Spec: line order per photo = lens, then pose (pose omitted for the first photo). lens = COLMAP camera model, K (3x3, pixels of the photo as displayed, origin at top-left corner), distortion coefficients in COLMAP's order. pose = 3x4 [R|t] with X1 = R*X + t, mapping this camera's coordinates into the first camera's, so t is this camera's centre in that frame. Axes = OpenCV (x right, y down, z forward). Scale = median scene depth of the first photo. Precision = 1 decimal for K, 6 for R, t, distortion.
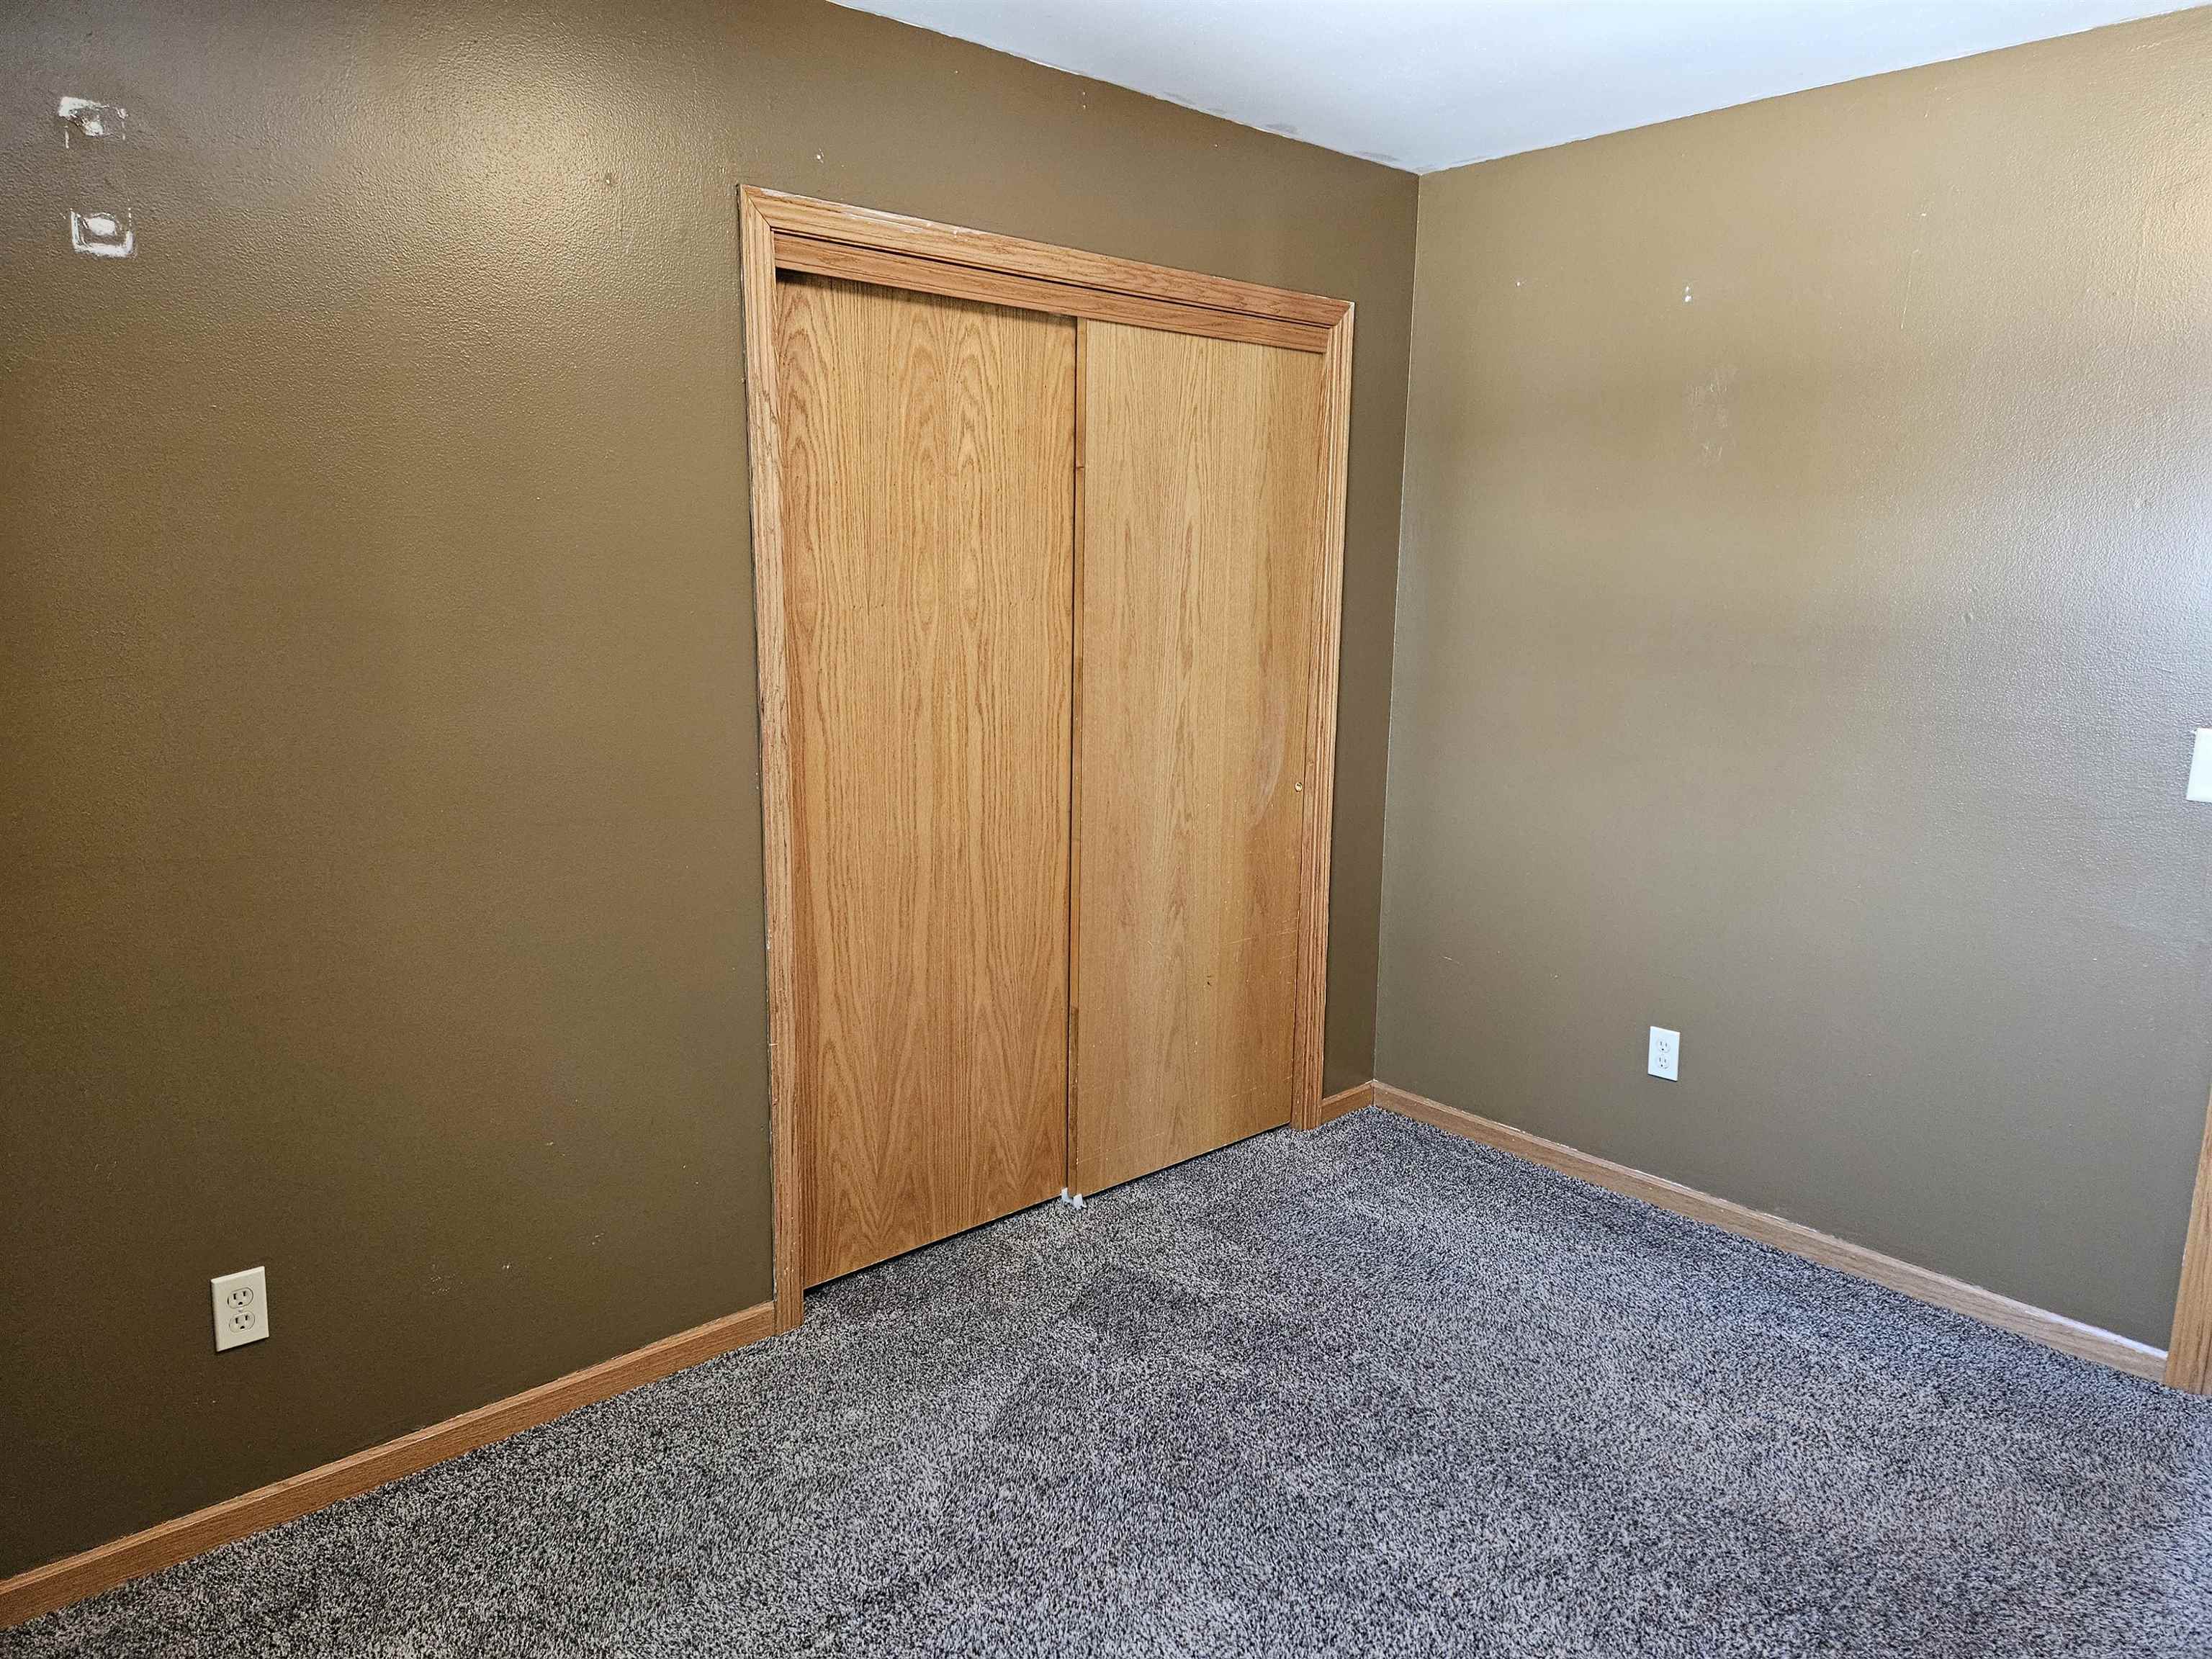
lens RADIAL K [[1490.0, 0, 1101.0], [0, 1490.0, 842.8], [0, 0, 1]] dist [0.079575, -0.060116]
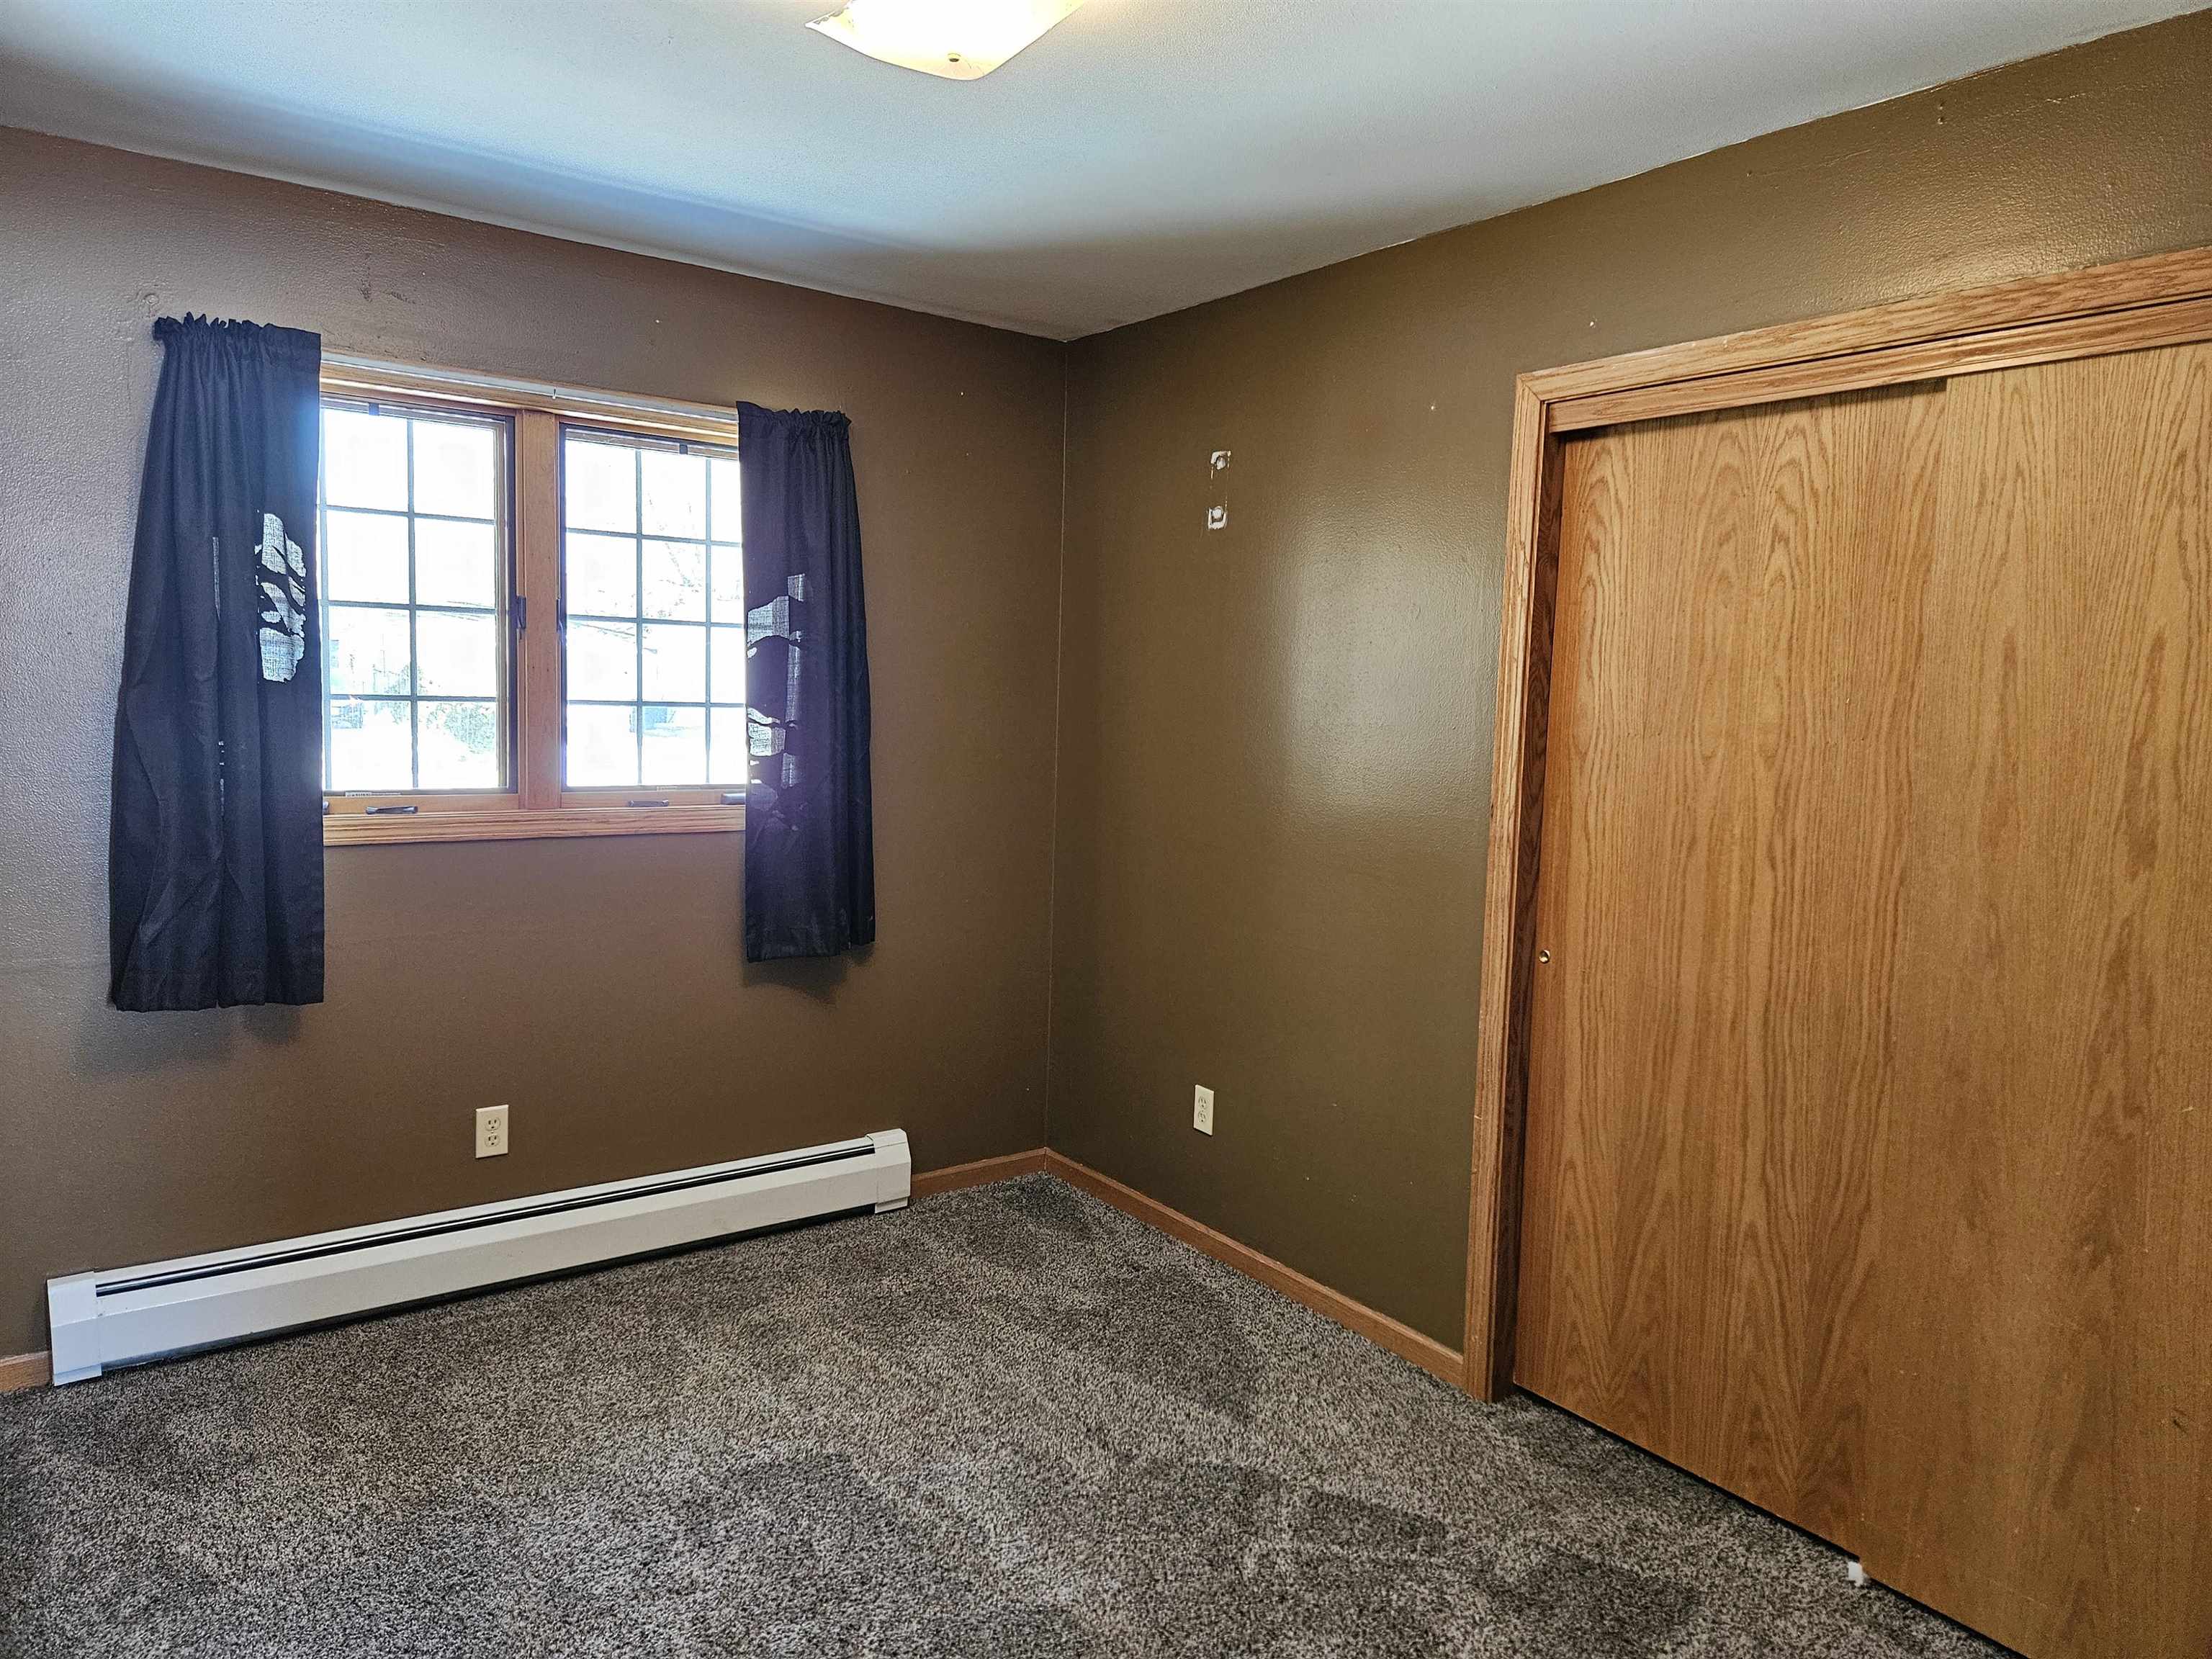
lens RADIAL K [[1490.0, 0, 1104.9], [0, 1490.0, 824.9], [0, 0, 1]] dist [0.079575, -0.060116]
pose [[-0.112849, 0.074131, -0.990843, 0.826174], [-0.227022, 0.968911, 0.098346, -0.111627], [0.967329, 0.236042, -0.092512, 0.726144]]
